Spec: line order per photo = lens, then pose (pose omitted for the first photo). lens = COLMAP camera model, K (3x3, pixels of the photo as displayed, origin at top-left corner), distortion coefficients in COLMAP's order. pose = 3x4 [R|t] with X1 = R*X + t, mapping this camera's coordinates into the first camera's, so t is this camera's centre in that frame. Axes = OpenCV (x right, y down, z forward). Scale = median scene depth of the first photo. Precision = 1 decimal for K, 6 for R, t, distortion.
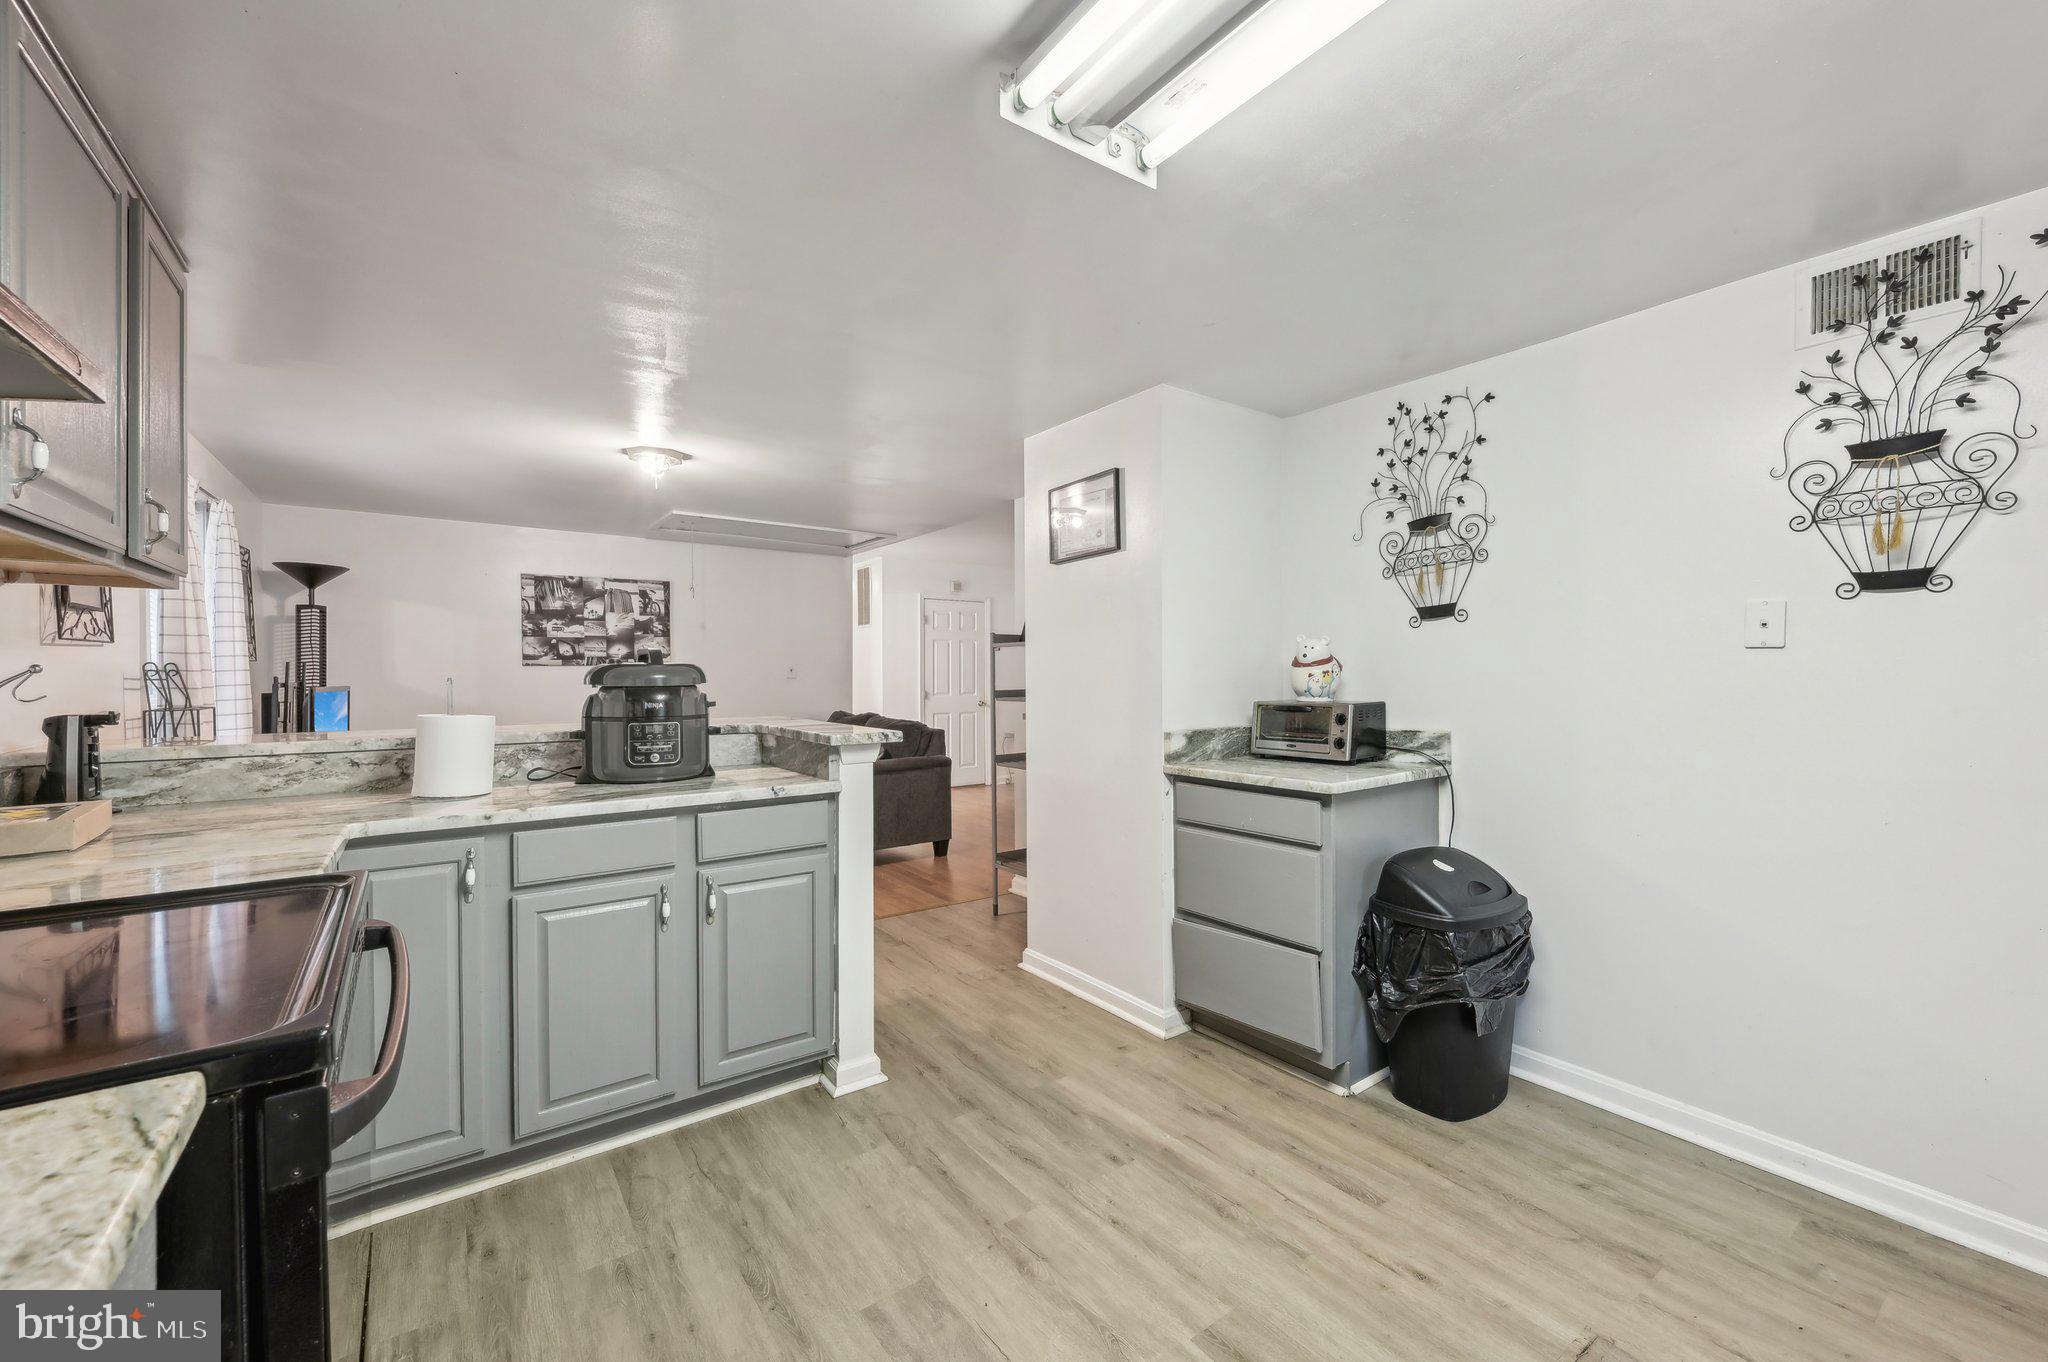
lens RADIAL K [[817.6, 0, 1033.5], [0, 817.6, 683.2], [0, 0, 1]] dist [-0.001199, 0.000088]
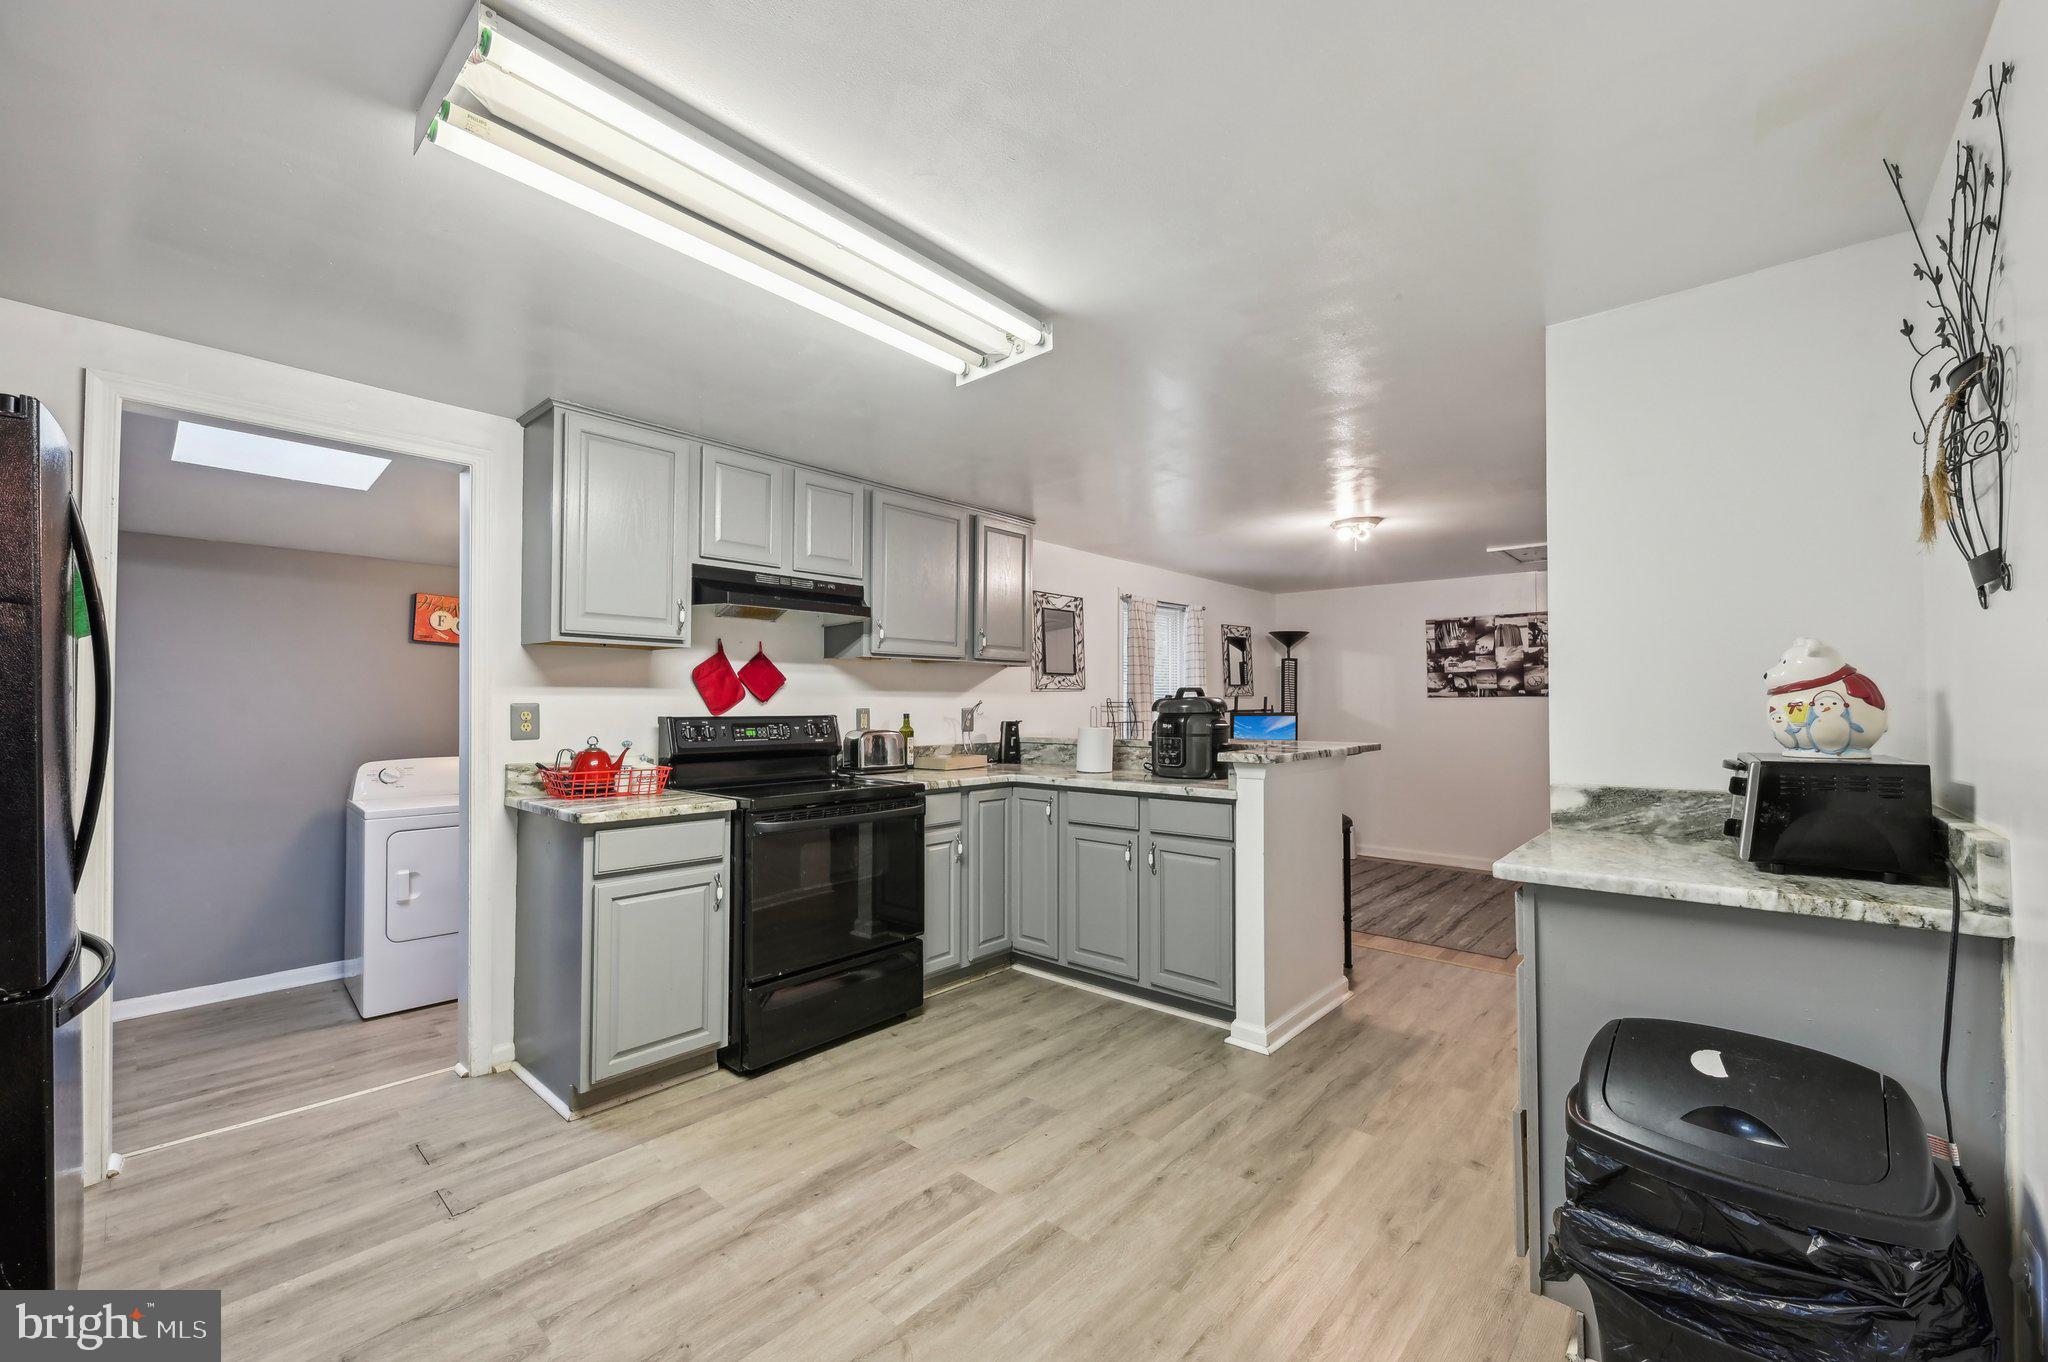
lens RADIAL K [[811.5, 0, 1034.9], [0, 811.5, 689.5], [0, 0, 1]] dist [-0.000642, 0.000204]
pose [[0.215706, -0.015782, -0.976331, 0.854468], [-0.012454, 0.999744, -0.018912, -0.007641], [0.976379, 0.016238, 0.215454, 0.405228]]
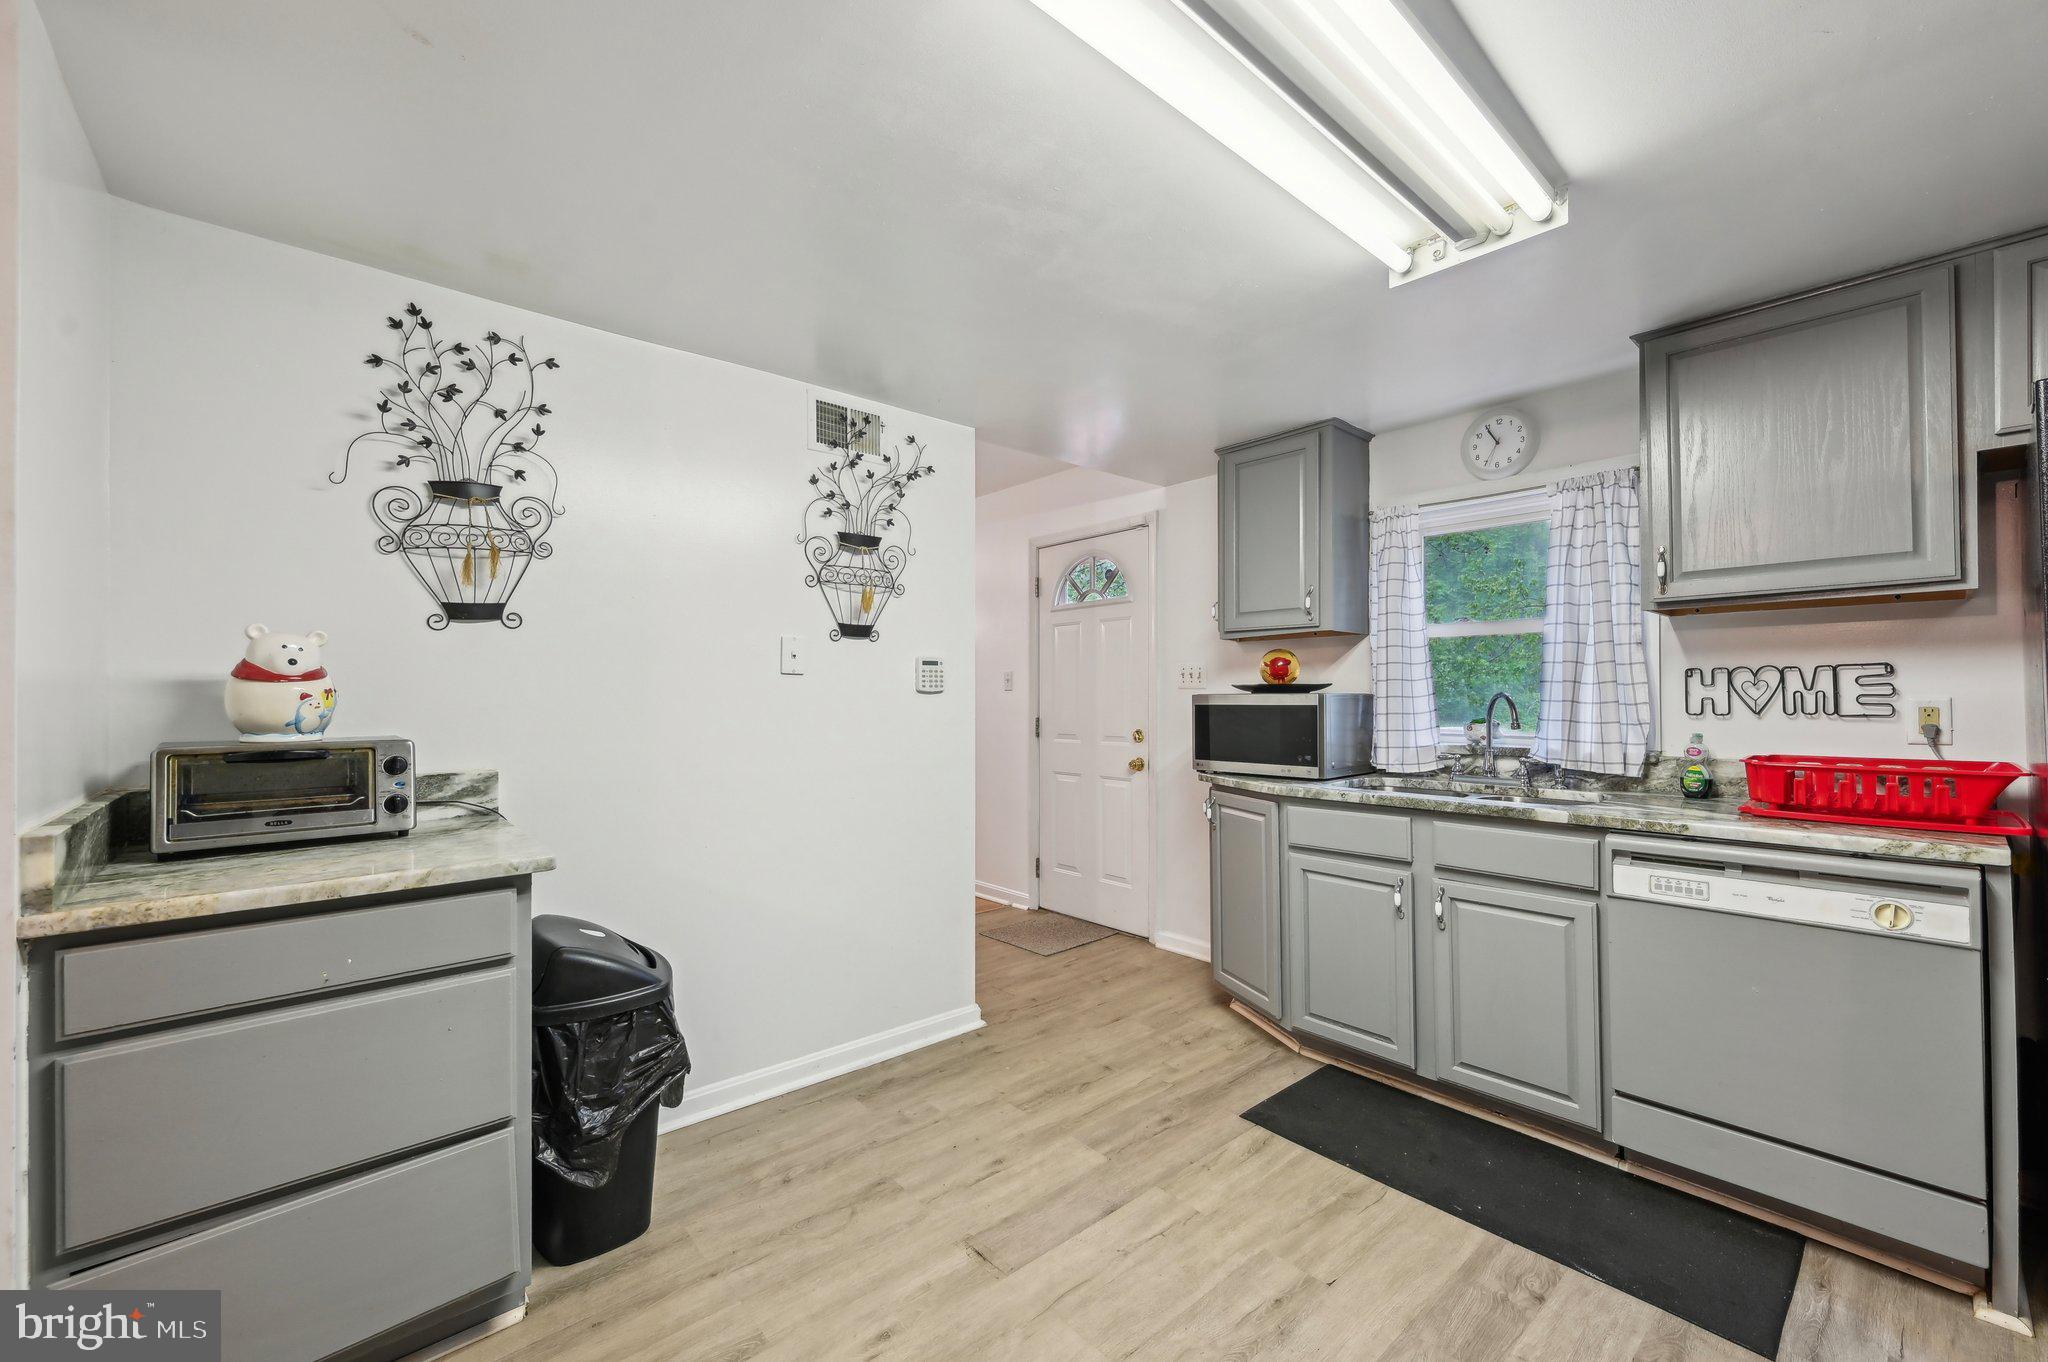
lens RADIAL K [[811.5, 0, 1034.9], [0, 811.5, 689.5], [0, 0, 1]] dist [-0.000642, 0.000204]
pose [[-0.091983, 0.010477, 0.995705, -0.306511], [0.014466, 0.999853, -0.009184, -0.001930], [-0.995655, 0.013559, -0.092121, 0.584309]]
